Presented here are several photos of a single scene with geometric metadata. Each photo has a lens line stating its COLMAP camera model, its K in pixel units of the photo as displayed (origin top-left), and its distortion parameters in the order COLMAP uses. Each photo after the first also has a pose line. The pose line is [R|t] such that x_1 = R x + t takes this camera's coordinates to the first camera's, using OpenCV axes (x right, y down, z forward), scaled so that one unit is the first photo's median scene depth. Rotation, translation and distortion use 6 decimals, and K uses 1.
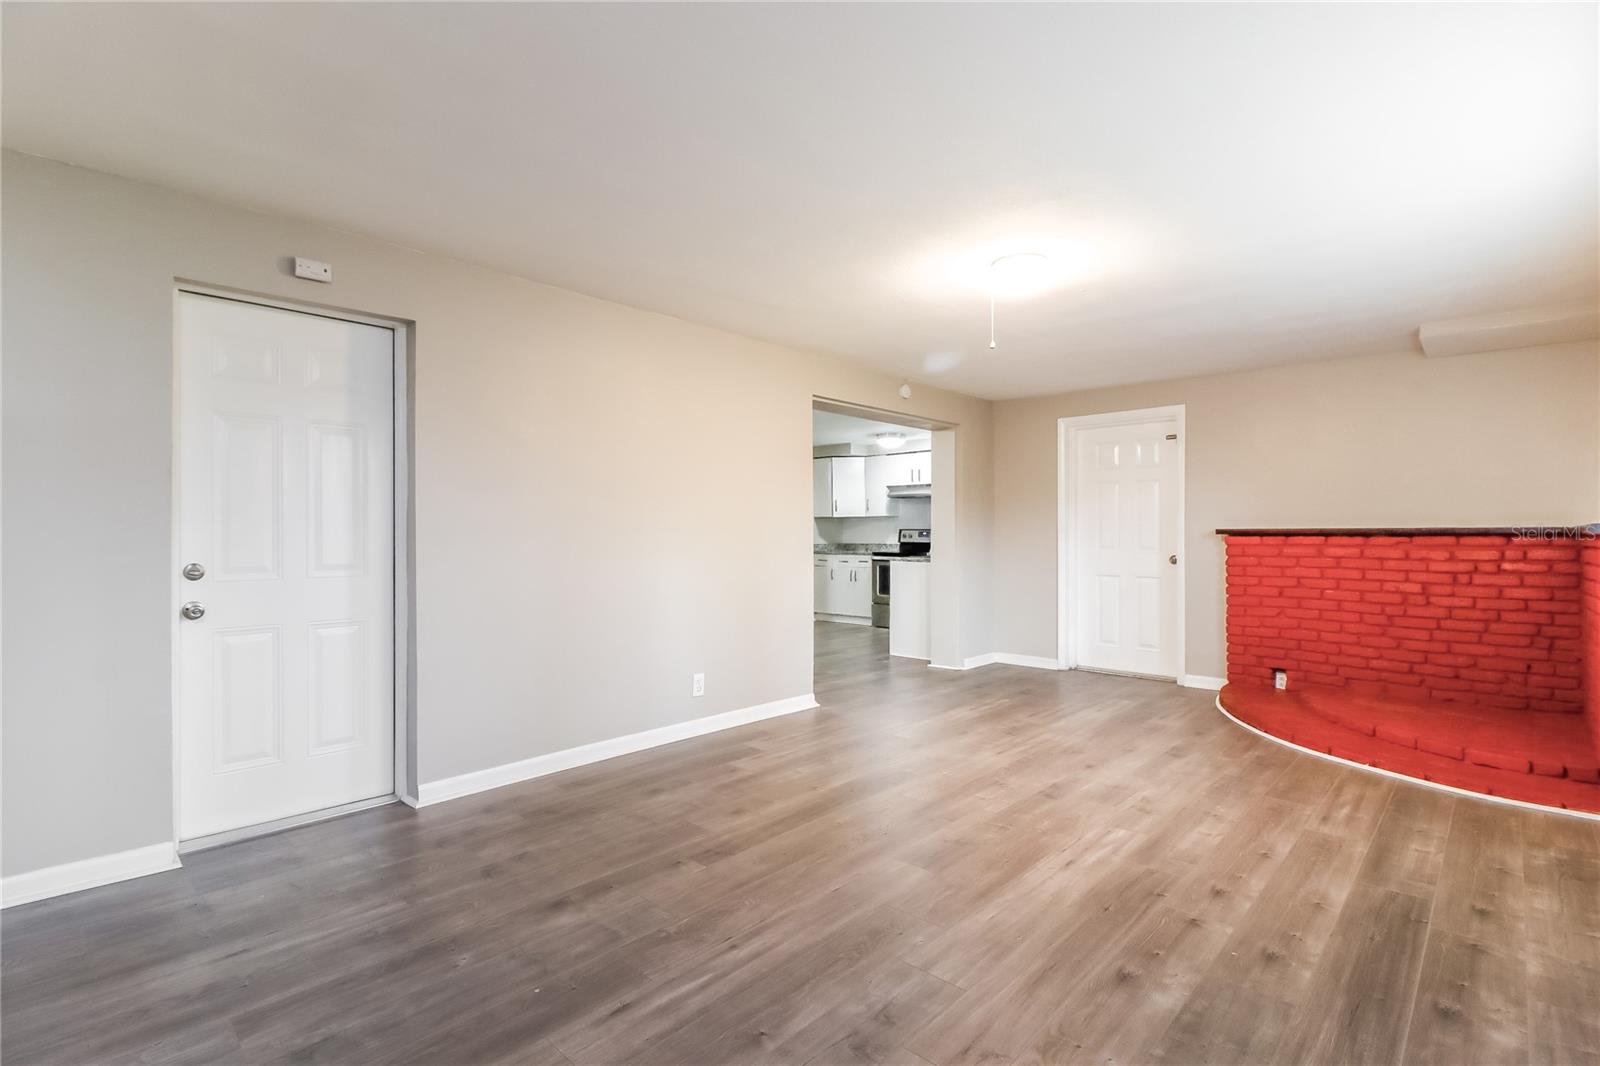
lens RADIAL K [[720.8, 0, 800.0], [0, 720.8, 536.3], [0, 0, 1]] dist [-0.002146, -0.000009]
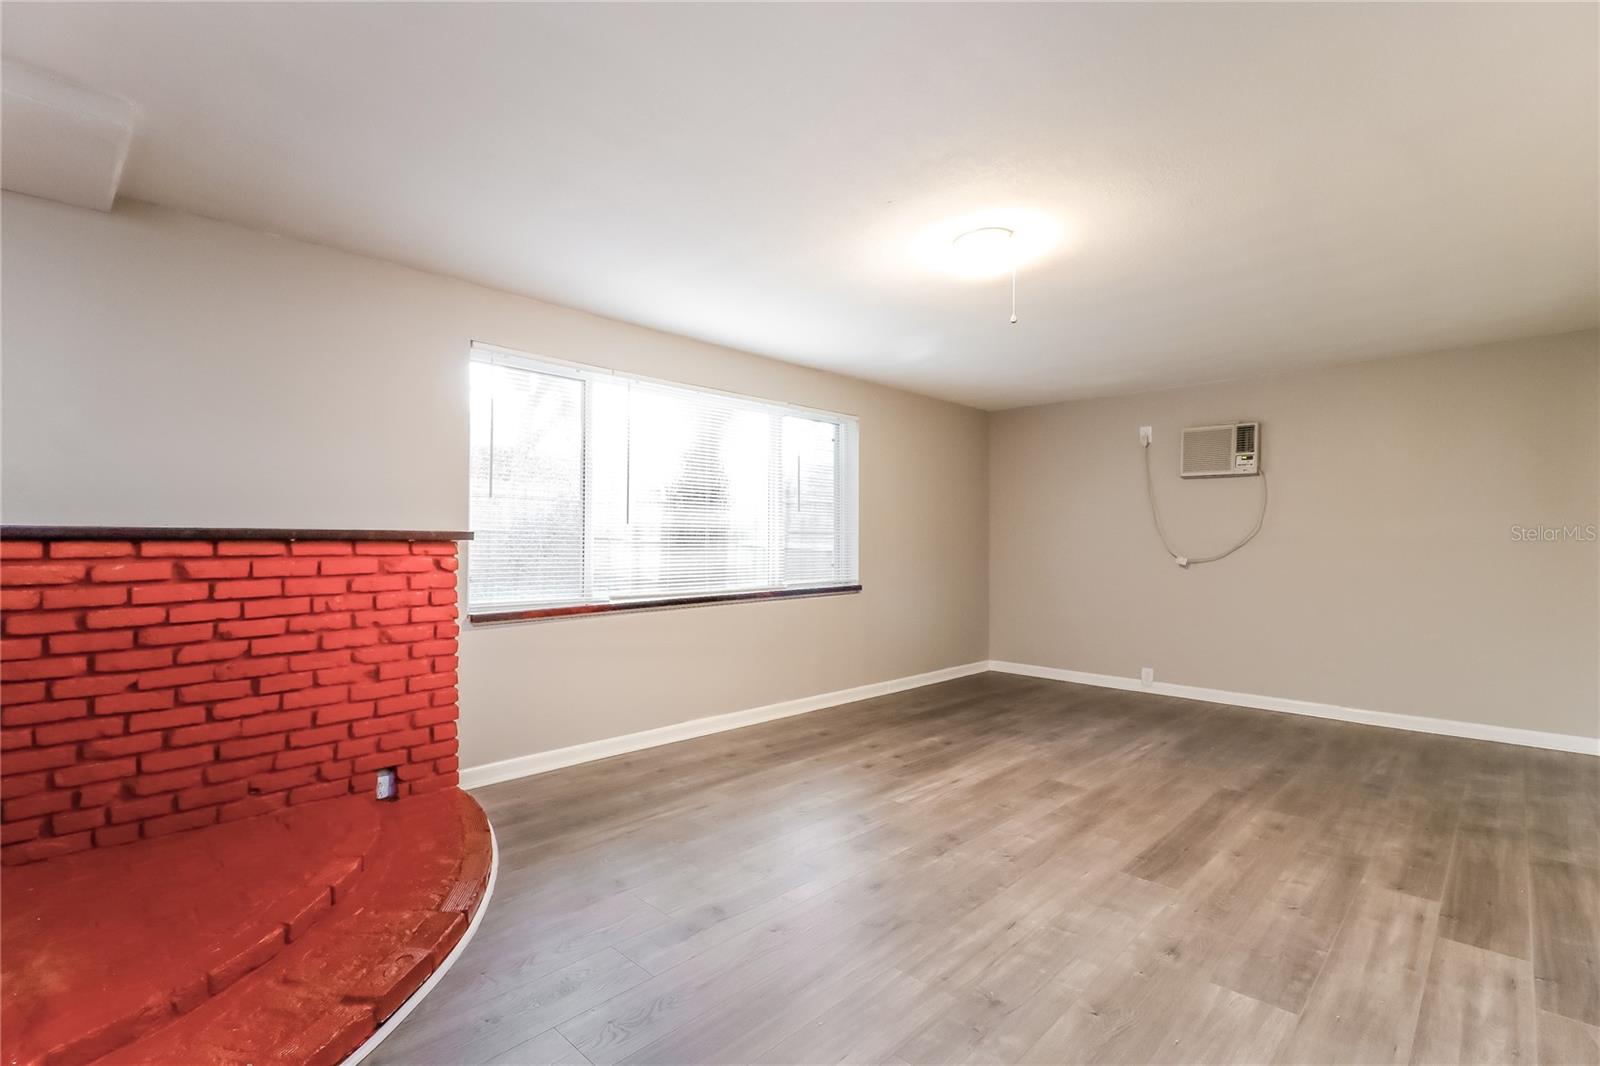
lens RADIAL K [[720.8, 0, 800.6], [0, 720.8, 535.7], [0, 0, 1]] dist [-0.002146, -0.000009]
pose [[-0.999975, -0.001507, -0.006960, 0.581281], [-0.001463, 0.999979, -0.006376, -0.003462], [0.006969, -0.006366, -0.999955, 2.034823]]
